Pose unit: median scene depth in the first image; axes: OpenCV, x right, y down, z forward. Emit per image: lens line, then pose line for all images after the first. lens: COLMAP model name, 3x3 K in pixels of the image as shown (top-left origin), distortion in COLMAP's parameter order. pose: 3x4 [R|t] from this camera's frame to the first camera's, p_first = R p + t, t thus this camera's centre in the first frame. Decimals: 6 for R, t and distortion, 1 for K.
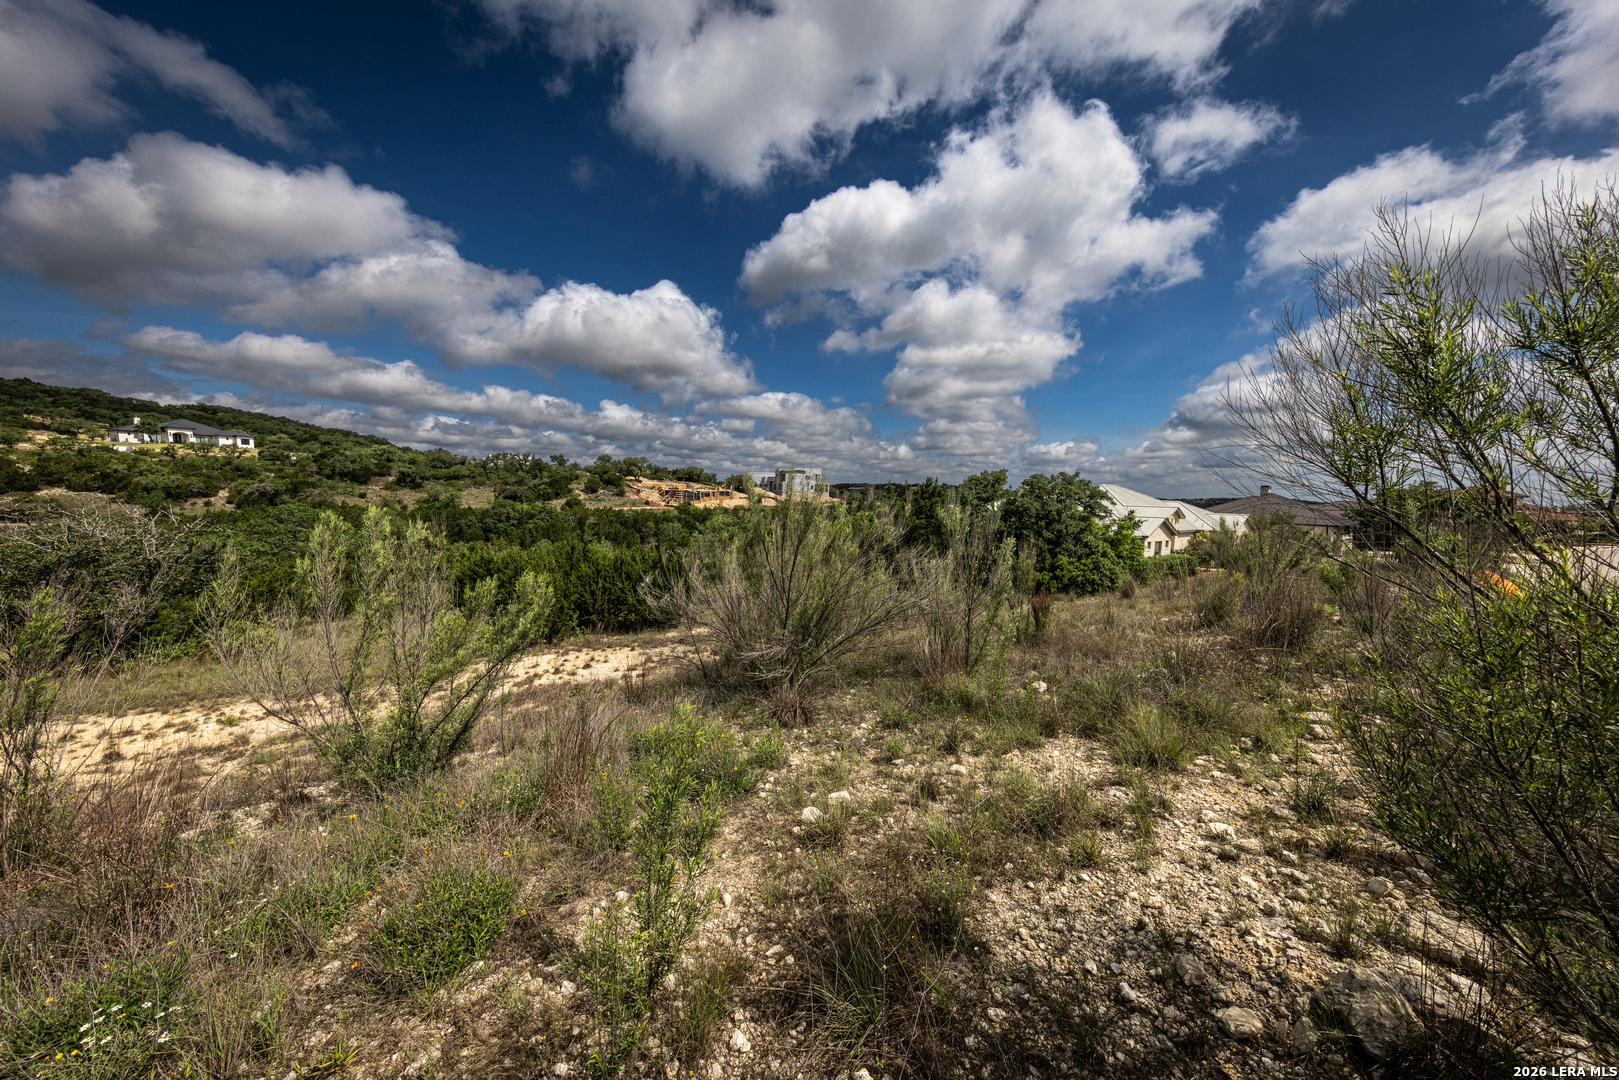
lens RADIAL K [[527.3, 0, 797.4], [0, 527.3, 504.5], [0, 0, 1]] dist [0.005058, -0.000589]
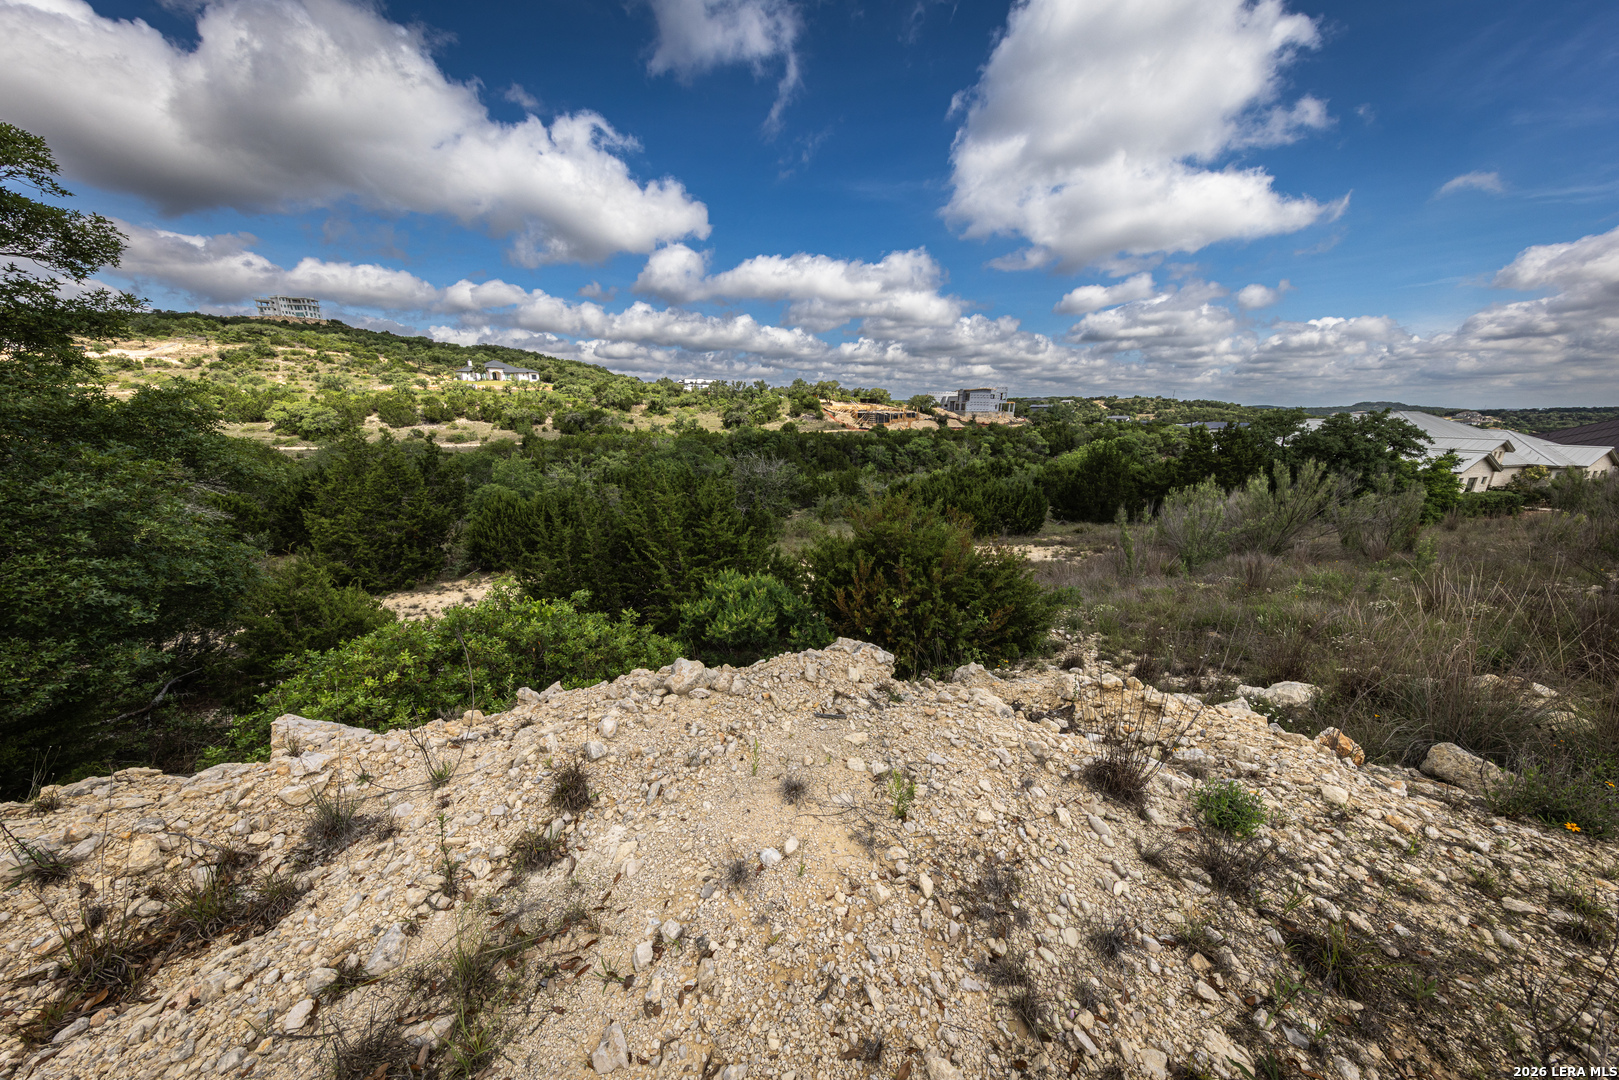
lens RADIAL K [[523.0, 0, 816.9], [0, 523.0, 525.9], [0, 0, 1]] dist [0.003090, -0.000022]
pose [[0.961589, 0.049018, -0.270081, -0.080742], [0.003716, 0.981512, 0.191366, -0.012863], [0.274468, -0.185019, 0.943629, -0.097023]]
